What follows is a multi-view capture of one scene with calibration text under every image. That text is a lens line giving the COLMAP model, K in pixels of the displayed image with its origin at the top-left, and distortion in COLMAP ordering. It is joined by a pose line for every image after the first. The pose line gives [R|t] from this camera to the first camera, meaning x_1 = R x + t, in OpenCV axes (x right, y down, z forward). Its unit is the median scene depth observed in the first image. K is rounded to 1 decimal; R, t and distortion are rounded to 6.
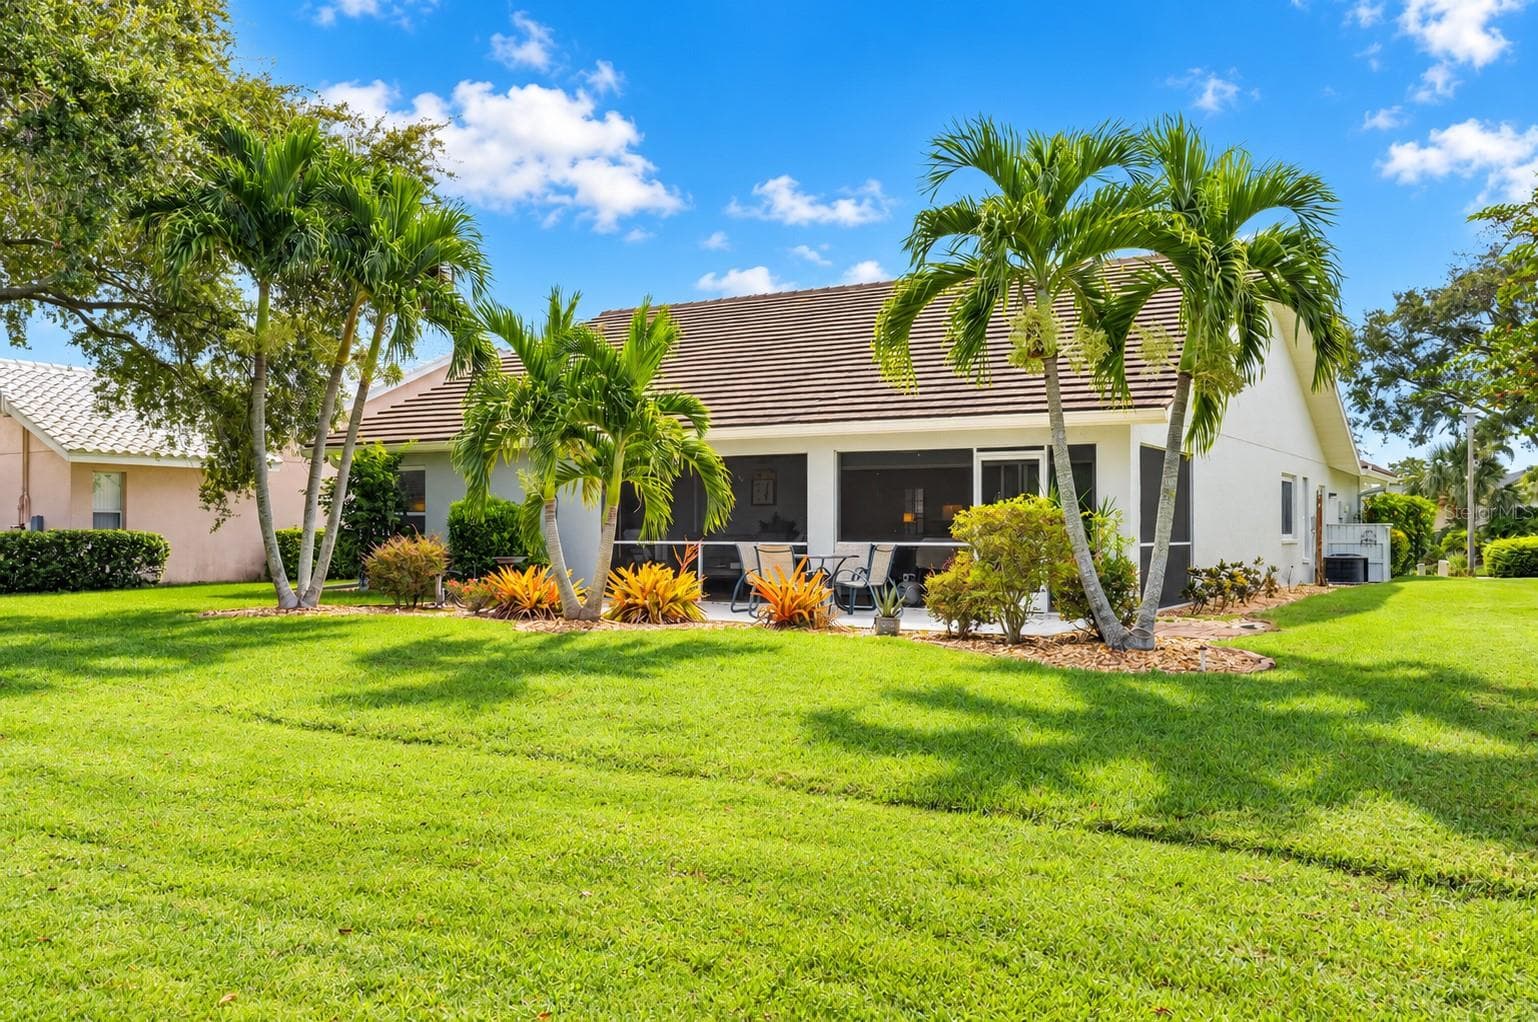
lens RADIAL K [[1270.1, 0, 769.0], [0, 1270.1, 505.5], [0, 0, 1]] dist [-0.003009, 0.007723]
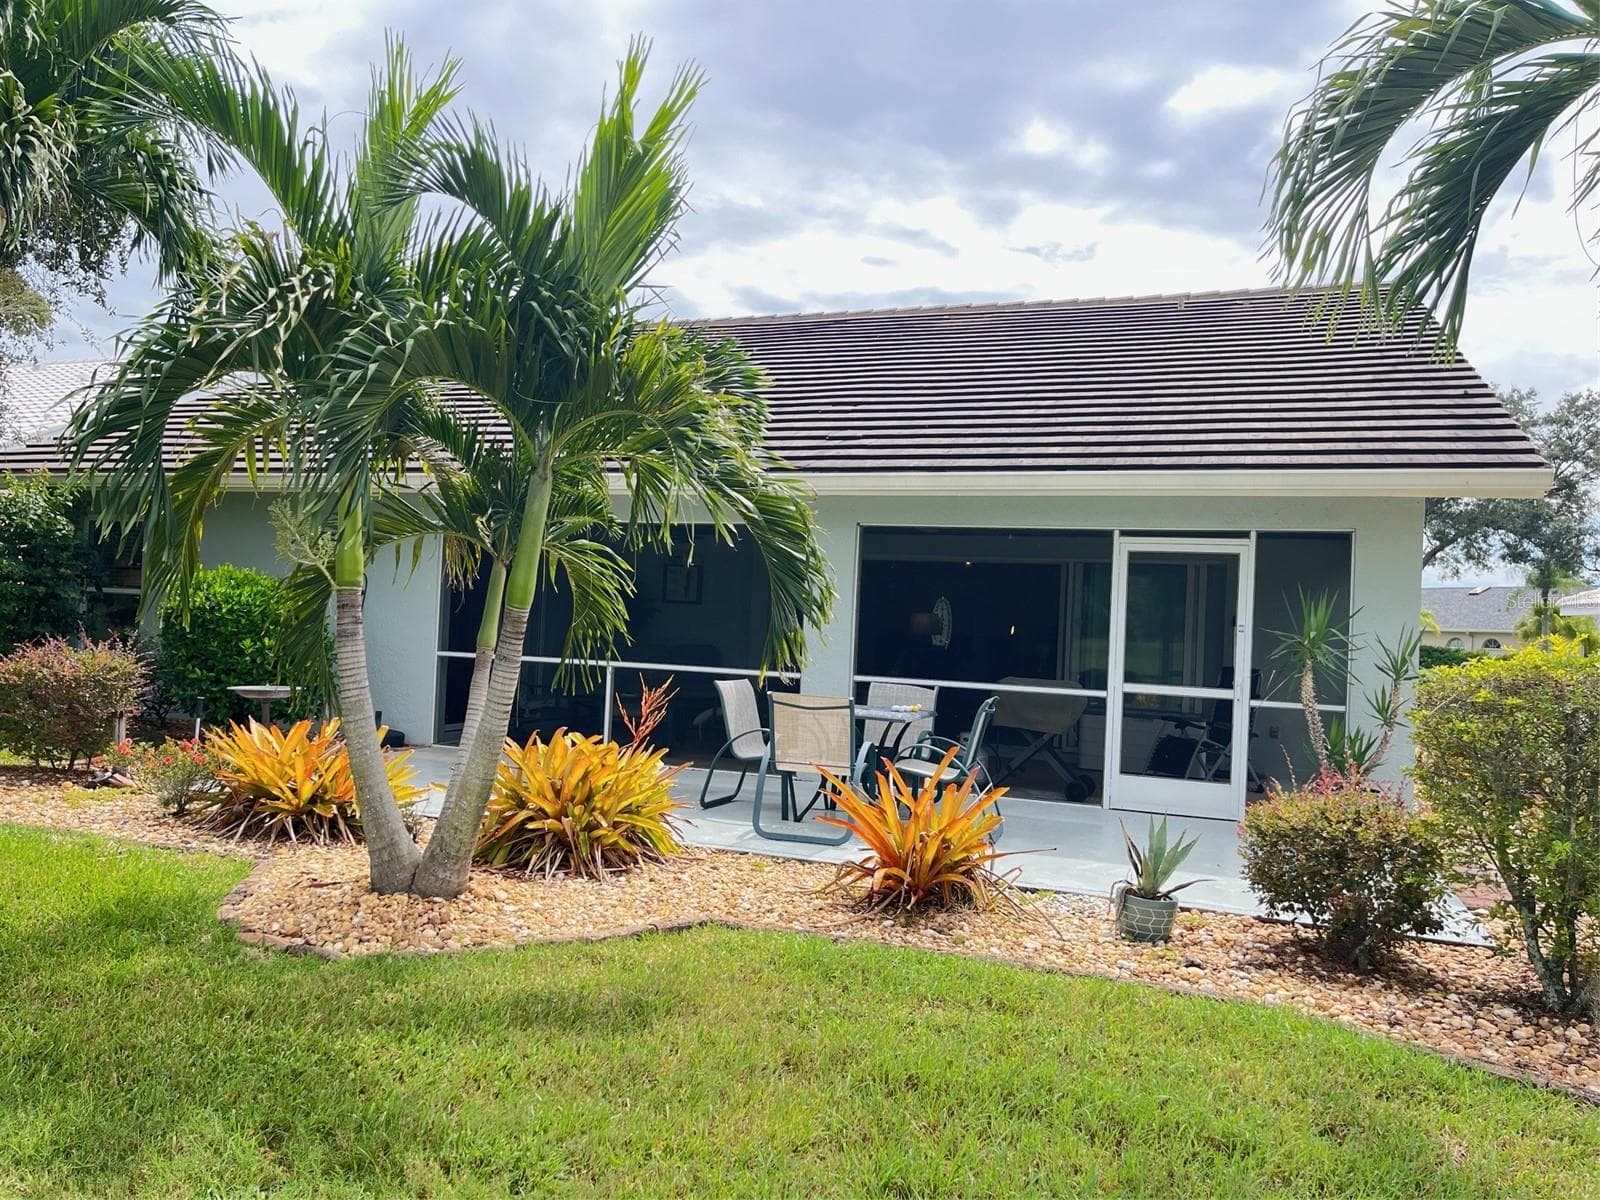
lens RADIAL K [[1182.1, 0, 803.1], [0, 1182.1, 589.4], [0, 0, 1]] dist [0.042063, -0.003859]
pose [[0.980780, 0.048719, 0.188936, -0.085884], [-0.047212, 0.998807, -0.012472, -0.003711], [-0.189318, 0.003312, 0.981910, 0.499338]]
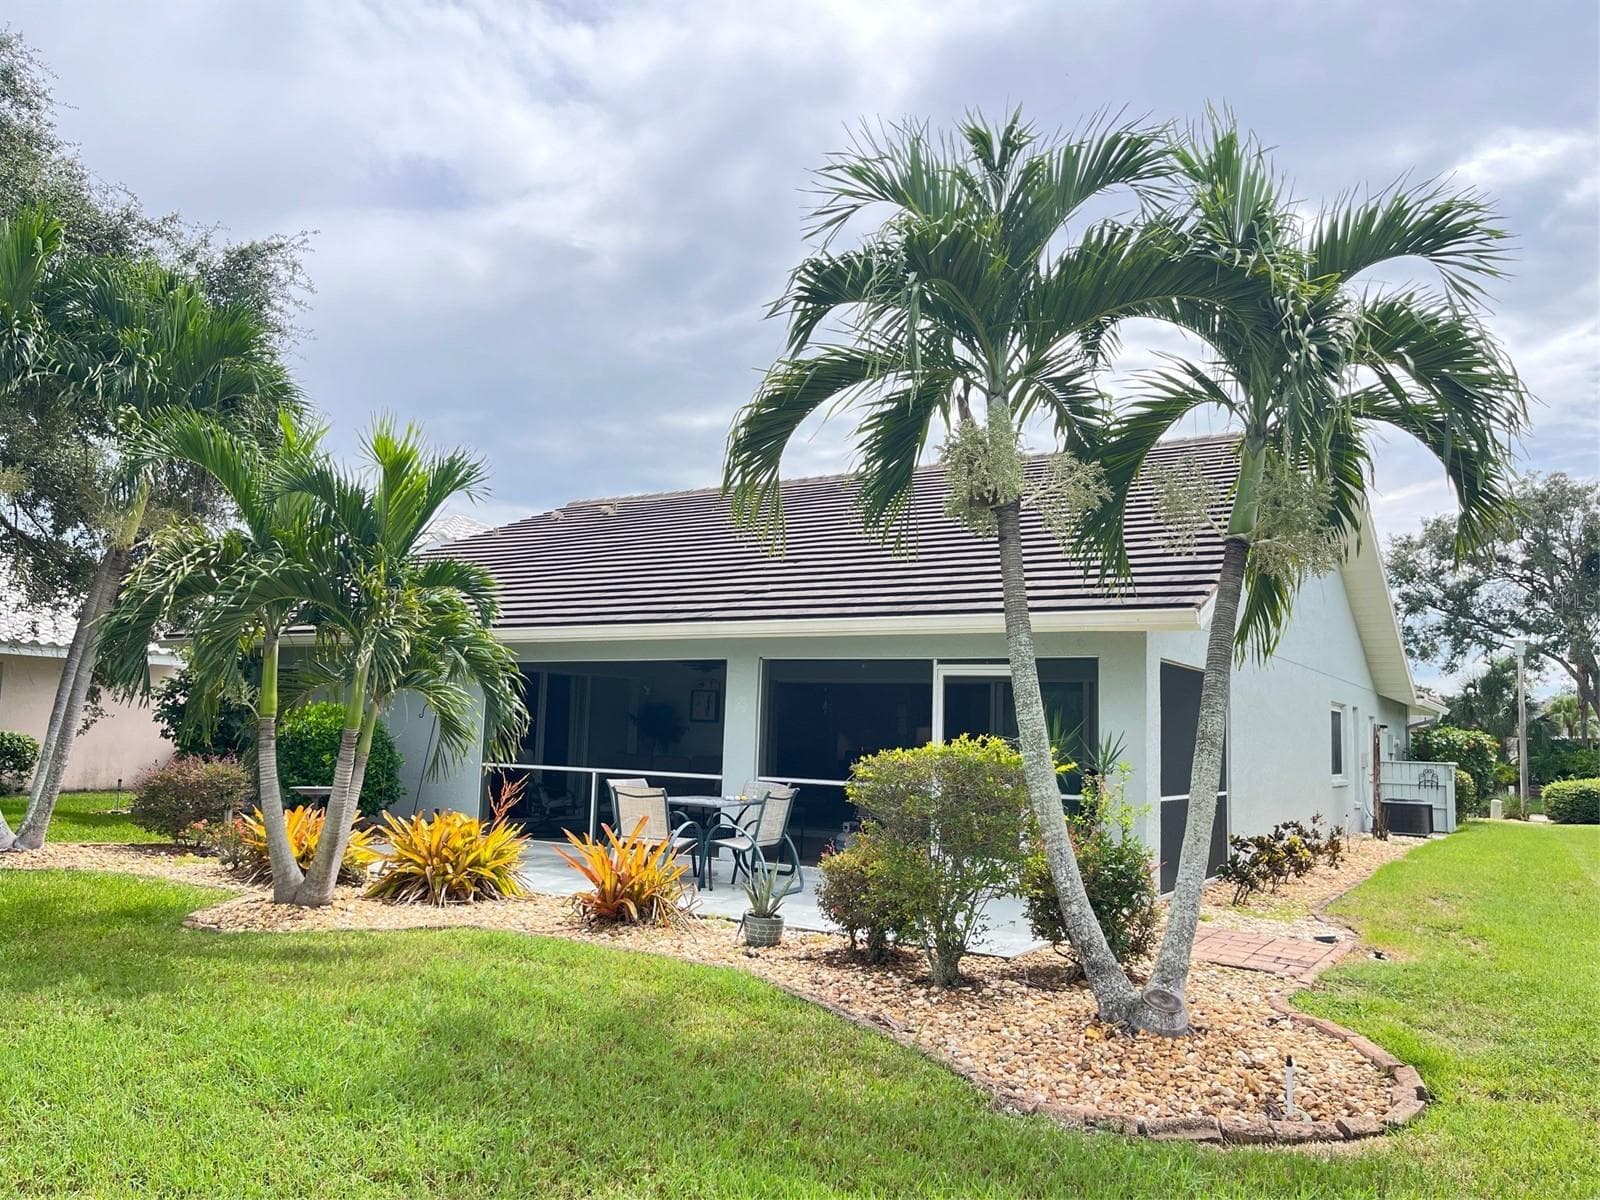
lens RADIAL K [[1182.1, 0, 799.0], [0, 1182.1, 607.5], [0, 0, 1]] dist [0.042063, -0.003859]
pose [[0.999537, 0.027841, -0.012277, 0.090788], [-0.028819, 0.995664, -0.088442, -0.011130], [0.009761, 0.088755, 0.996006, 0.309362]]
